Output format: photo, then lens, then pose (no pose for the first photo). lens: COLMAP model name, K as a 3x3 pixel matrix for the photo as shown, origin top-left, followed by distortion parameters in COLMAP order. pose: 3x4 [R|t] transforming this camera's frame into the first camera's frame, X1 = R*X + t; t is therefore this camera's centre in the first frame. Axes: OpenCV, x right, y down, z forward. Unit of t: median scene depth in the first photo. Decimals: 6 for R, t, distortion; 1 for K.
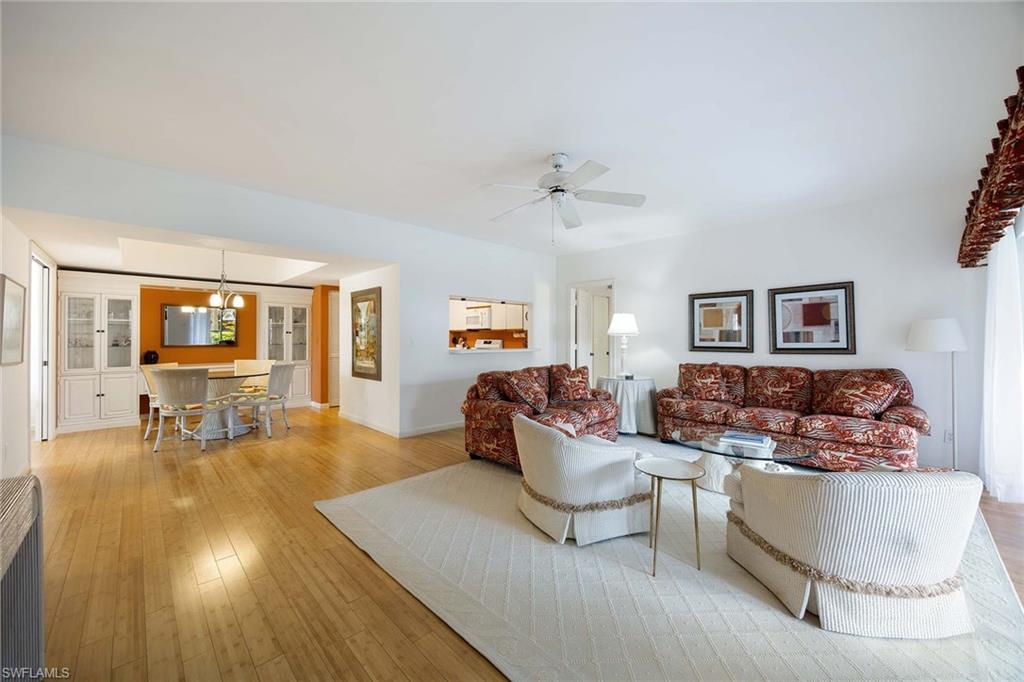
lens RADIAL K [[390.8, 0, 505.3], [0, 390.8, 331.4], [0, 0, 1]] dist [-0.003850, 0.000162]
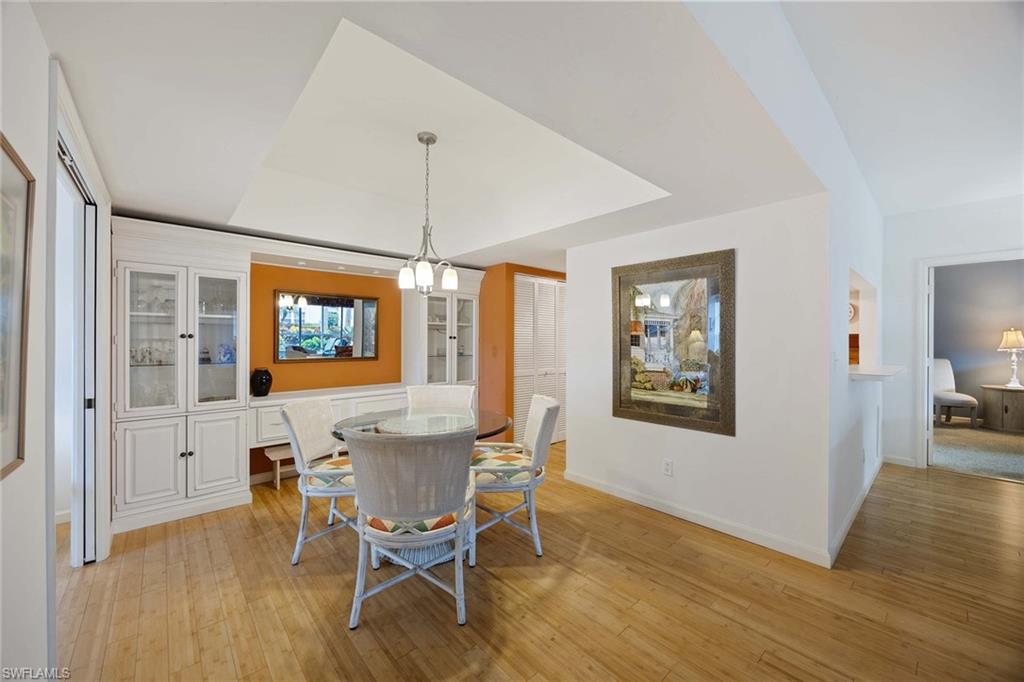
lens RADIAL K [[390.8, 0, 513.0], [0, 390.8, 337.0], [0, 0, 1]] dist [-0.003850, 0.000162]
pose [[0.999598, 0.001559, -0.028302, -0.620512], [-0.001378, 0.999979, 0.006400, -0.003876], [0.028311, -0.006358, 0.999579, 0.512652]]
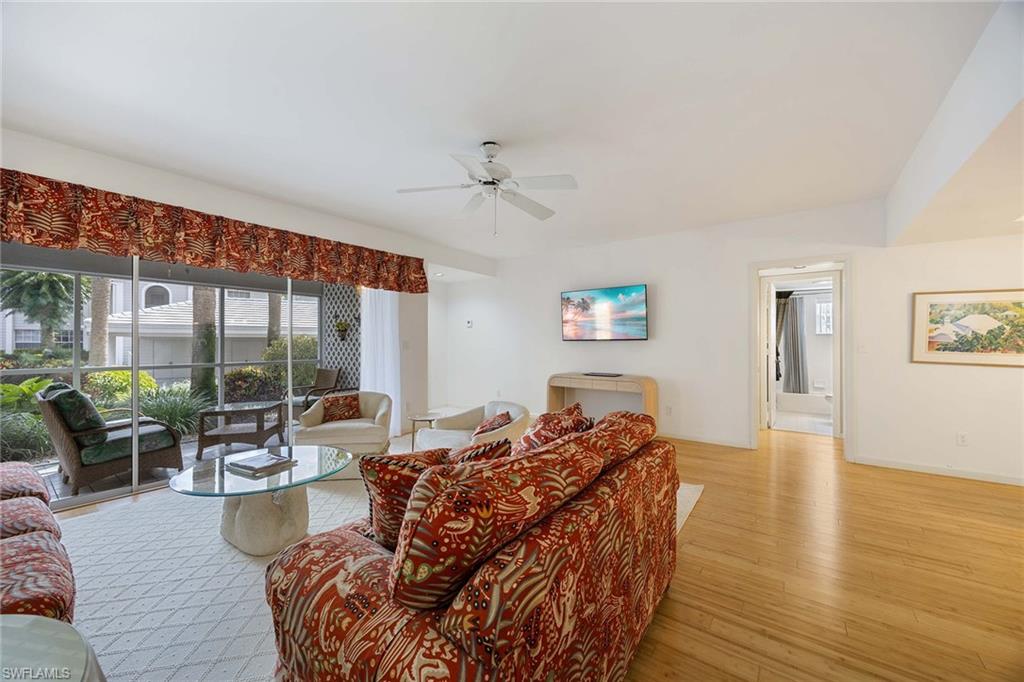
lens RADIAL K [[390.8, 0, 510.5], [0, 390.8, 342.3], [0, 0, 1]] dist [-0.003850, 0.000162]
pose [[-0.985435, -0.000467, -0.170055, 0.156956], [0.001971, 0.999898, -0.014167, 0.020813], [0.170044, -0.014295, -0.985333, 1.185775]]
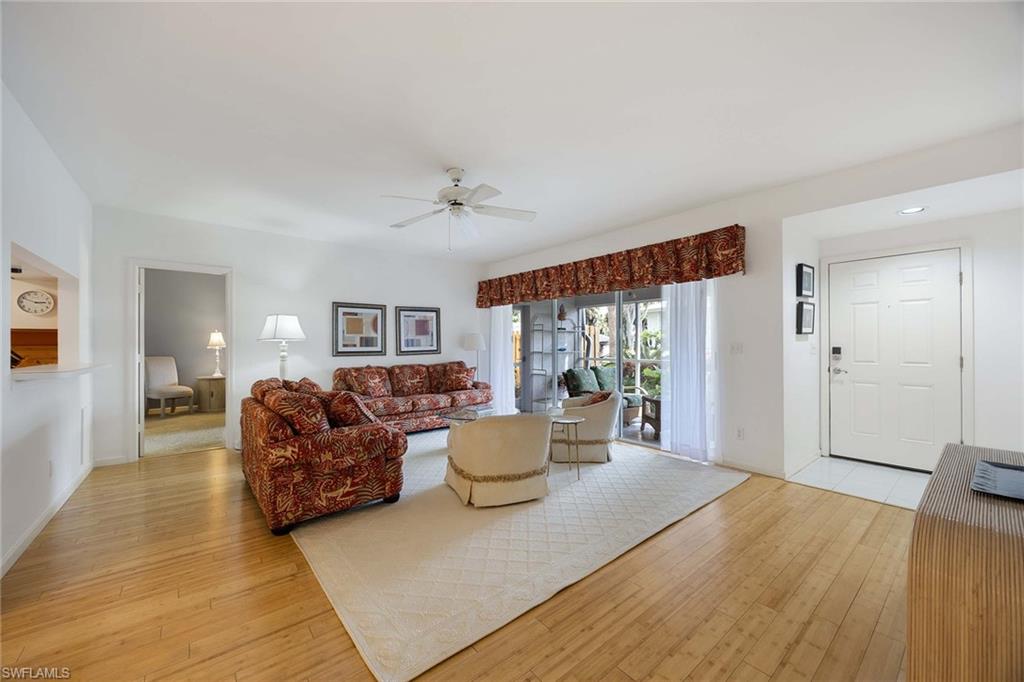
lens RADIAL K [[390.8, 0, 509.2], [0, 390.8, 344.4], [0, 0, 1]] dist [-0.003850, 0.000162]
pose [[0.081089, -0.003026, 0.996702, -0.555428], [-0.013483, 0.999901, 0.004132, 0.008332], [-0.996616, -0.013774, 0.081040, 0.475620]]
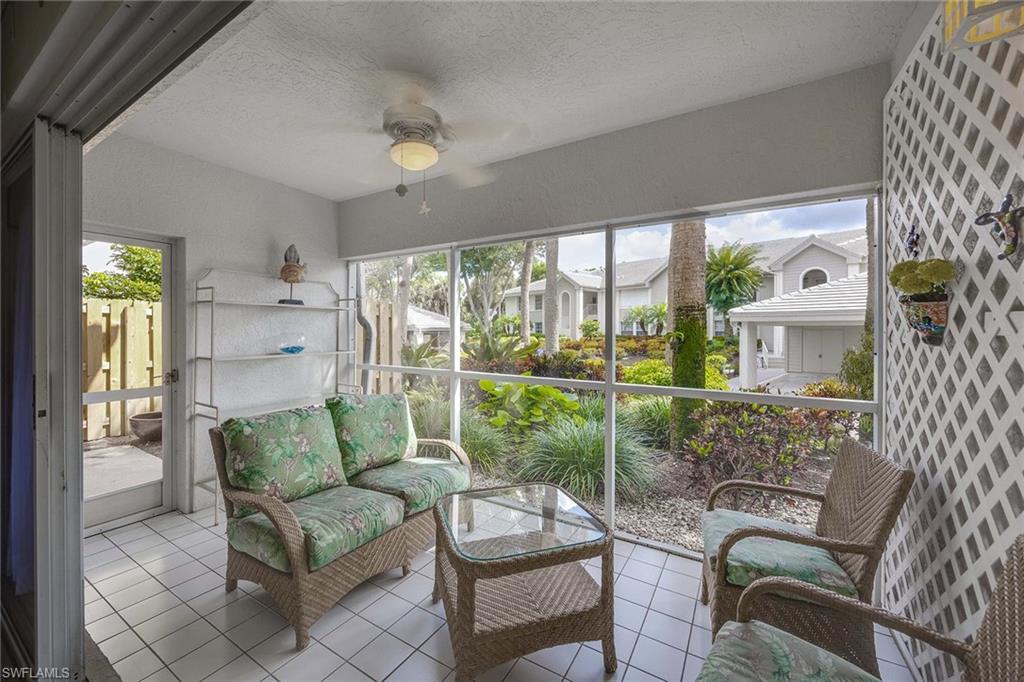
lens RADIAL K [[390.8, 0, 515.0], [0, 390.8, 332.9], [0, 0, 1]] dist [-0.003850, 0.000162]
pose [[-0.273320, -0.011992, 0.961848, 0.296750], [-0.018034, 0.999810, 0.007341, -0.009049], [-0.961754, -0.015340, -0.273485, 0.190487]]
